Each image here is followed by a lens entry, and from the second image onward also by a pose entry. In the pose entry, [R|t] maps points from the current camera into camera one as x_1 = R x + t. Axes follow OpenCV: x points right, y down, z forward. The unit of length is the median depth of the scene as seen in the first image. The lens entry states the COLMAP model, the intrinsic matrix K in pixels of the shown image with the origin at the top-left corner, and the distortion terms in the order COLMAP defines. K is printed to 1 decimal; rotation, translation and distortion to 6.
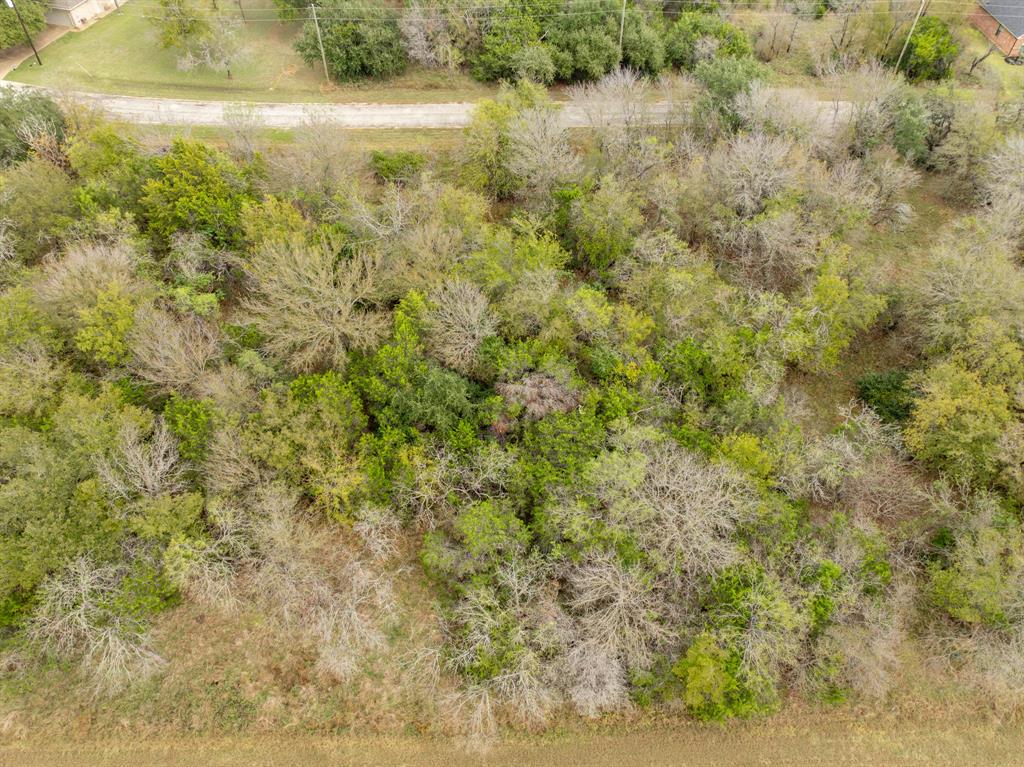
lens RADIAL K [[731.1, 0, 511.6], [0, 731.1, 365.5], [0, 0, 1]] dist [-0.040160, 0.027881]
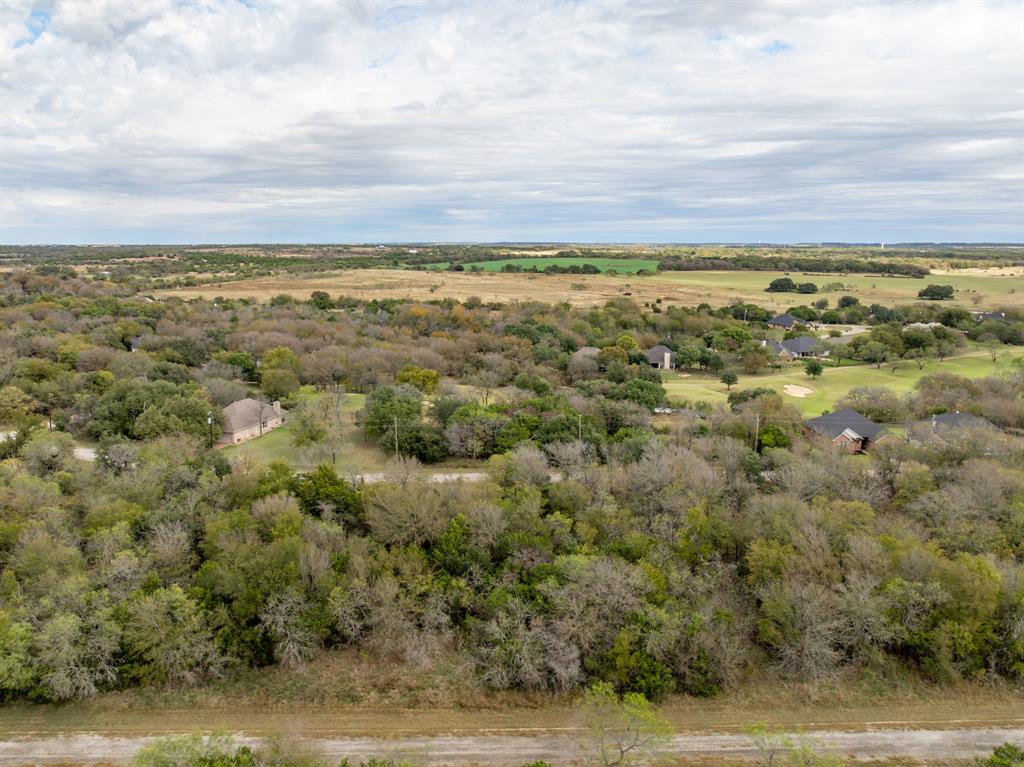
lens RADIAL K [[731.1, 0, 511.6], [0, 731.1, 365.5], [0, 0, 1]] dist [-0.040160, 0.027881]
pose [[0.999983, -0.005603, 0.001473, -0.008768], [0.005283, 0.777608, -0.628727, 0.775849], [0.002378, 0.628725, 0.777624, -0.646876]]
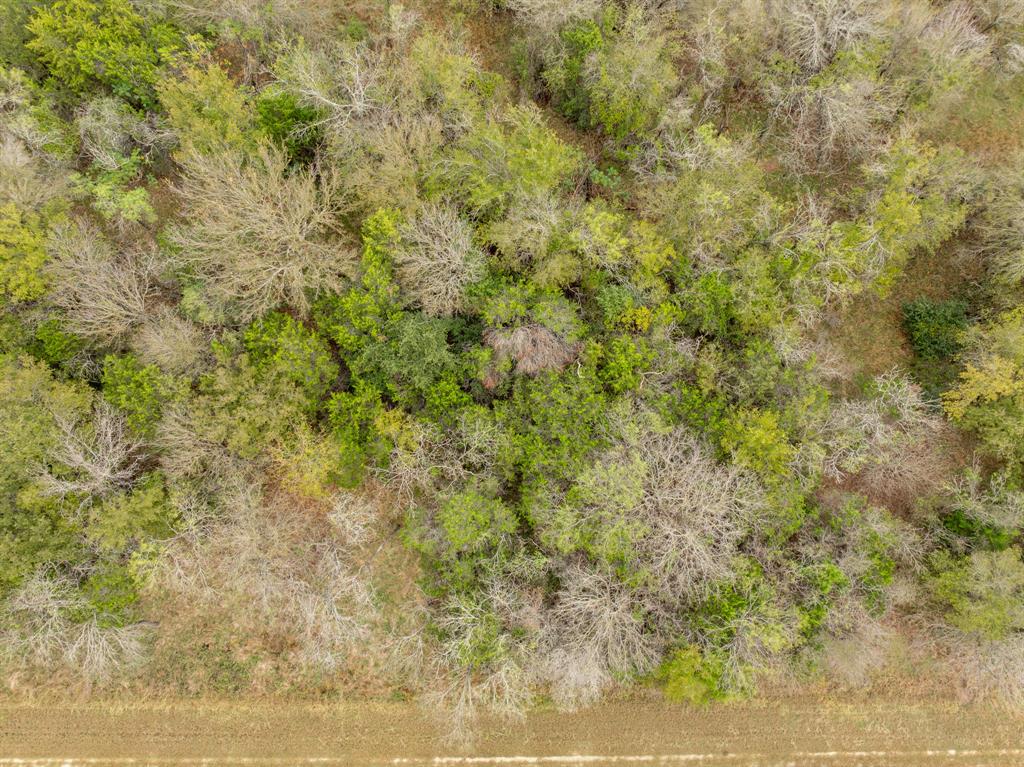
lens RADIAL K [[731.1, 0, 511.6], [0, 731.1, 365.5], [0, 0, 1]] dist [-0.040160, 0.027881]
pose [[0.999777, 0.018290, -0.010539, 0.022357], [-0.012263, 0.909608, 0.415286, -0.300763], [0.017182, -0.415065, 0.909630, 0.204831]]
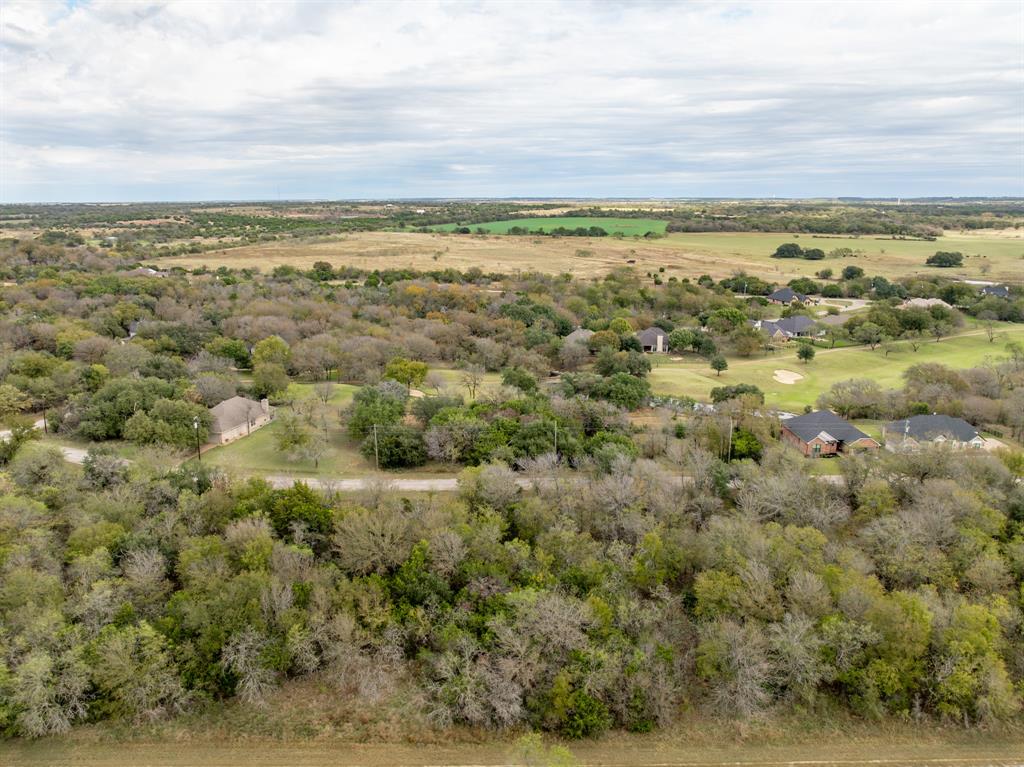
lens RADIAL K [[731.1, 0, 511.6], [0, 731.1, 365.5], [0, 0, 1]] dist [-0.040160, 0.027881]
pose [[0.999883, -0.005644, -0.014189, 0.125638], [-0.003649, 0.813968, -0.580898, 0.645134], [0.014829, 0.580883, 0.813852, -0.801718]]
